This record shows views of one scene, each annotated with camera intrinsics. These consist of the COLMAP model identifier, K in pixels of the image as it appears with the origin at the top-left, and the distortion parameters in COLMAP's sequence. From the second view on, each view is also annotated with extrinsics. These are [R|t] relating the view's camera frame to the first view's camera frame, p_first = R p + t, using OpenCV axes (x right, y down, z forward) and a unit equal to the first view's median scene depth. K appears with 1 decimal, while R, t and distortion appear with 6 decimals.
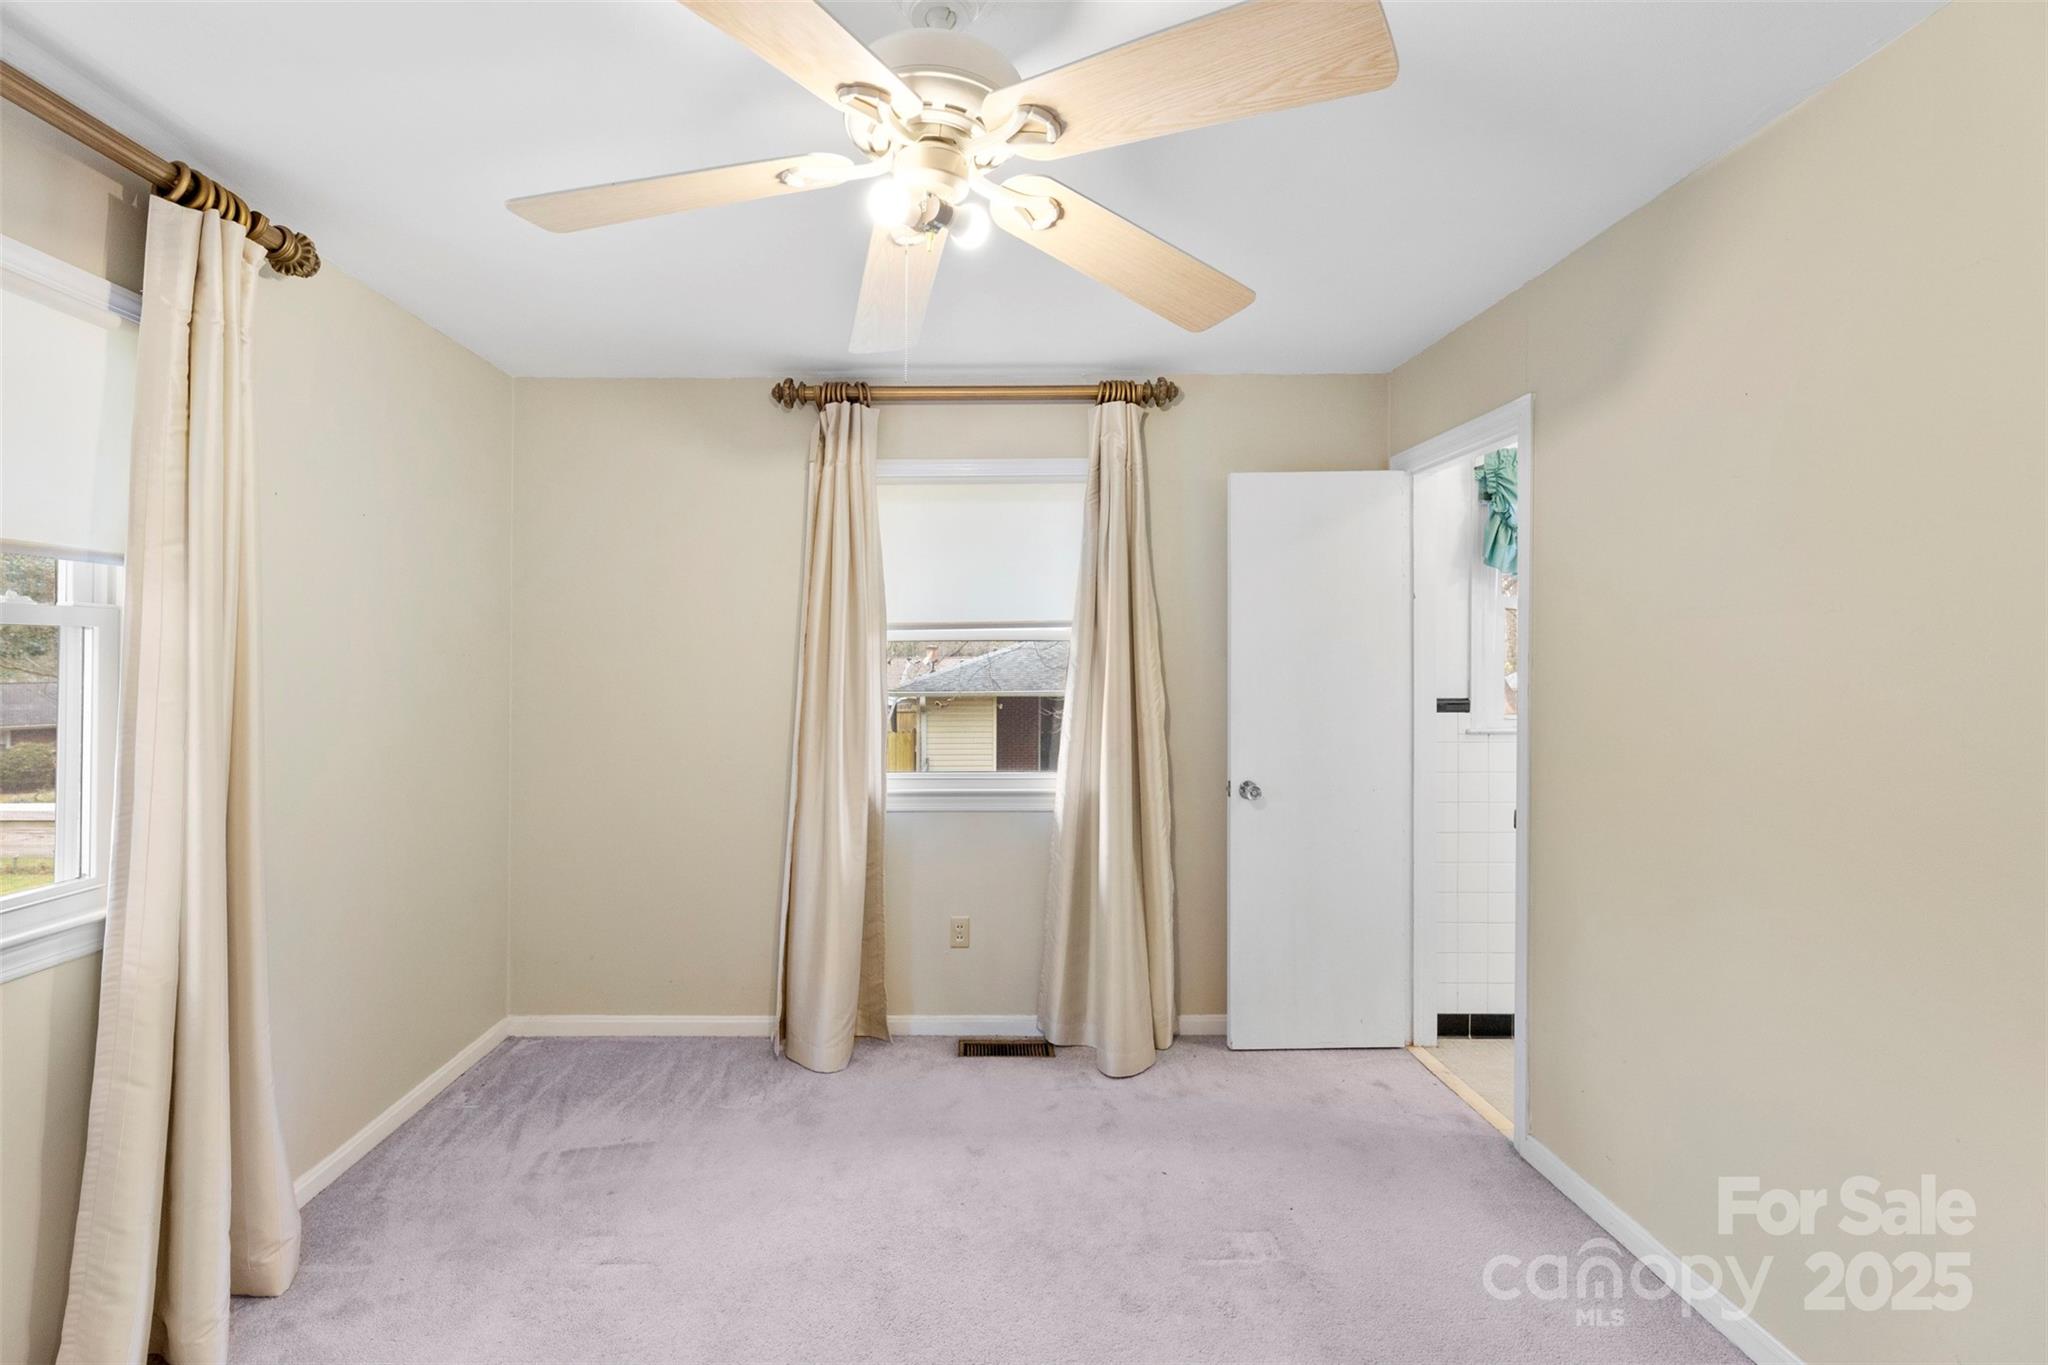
lens RADIAL K [[874.3, 0, 1096.9], [0, 874.3, 661.4], [0, 0, 1]] dist [0.000151, -0.000055]
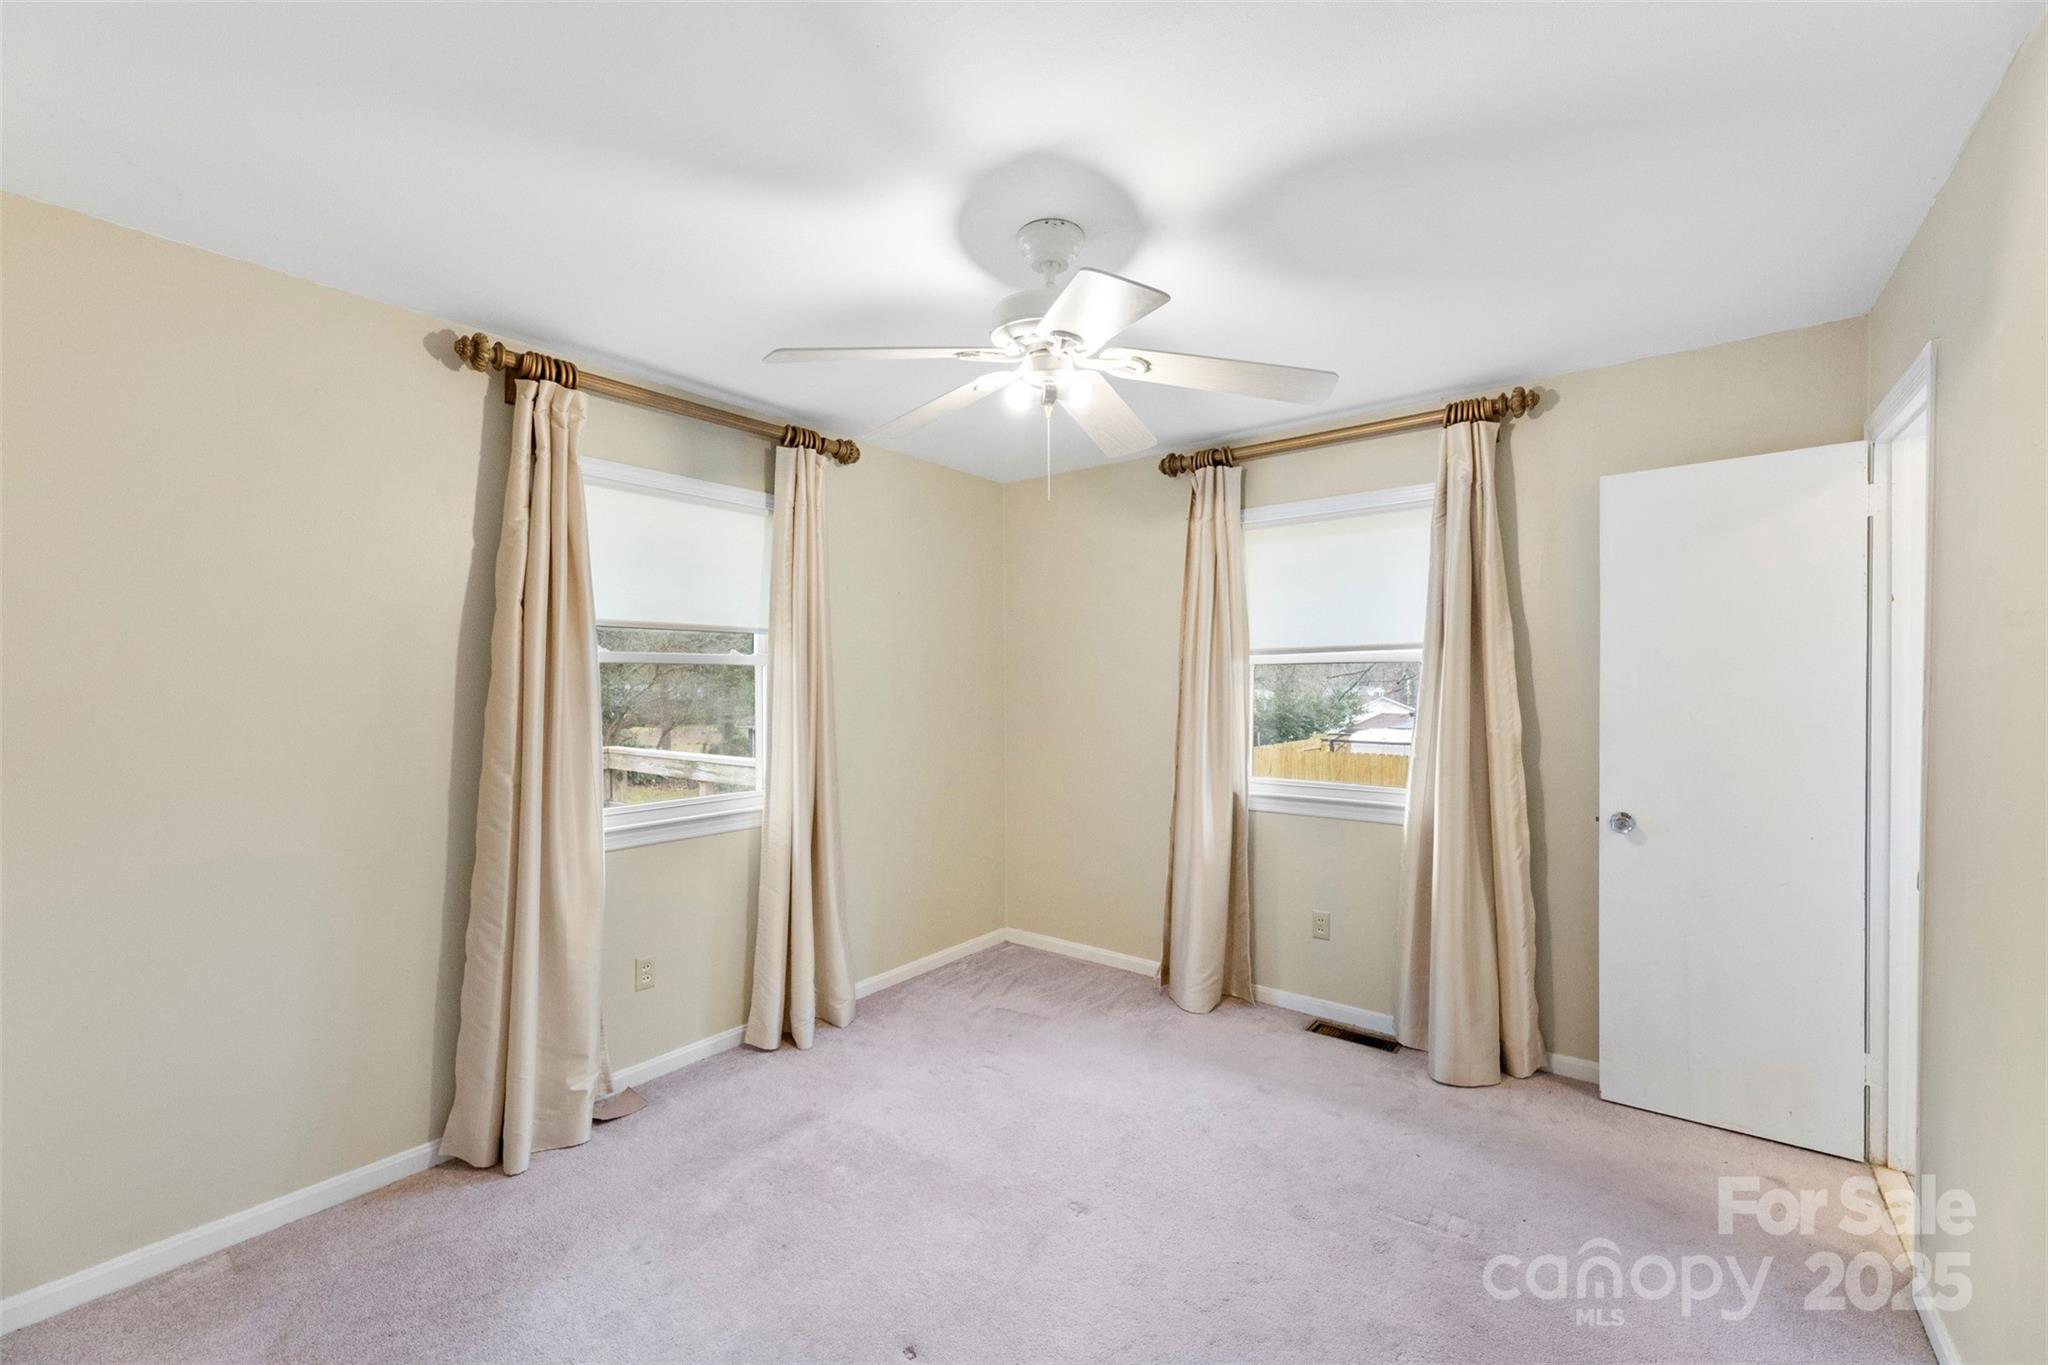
lens RADIAL K [[821.5, 0, 1028.1], [0, 821.5, 709.3], [0, 0, 1]] dist [0.000154, 0.000028]
pose [[0.794618, 0.020068, -0.606779, 0.202934], [0.000380, 0.999437, 0.033551, -0.000716], [0.607110, -0.026891, 0.794163, -0.057364]]
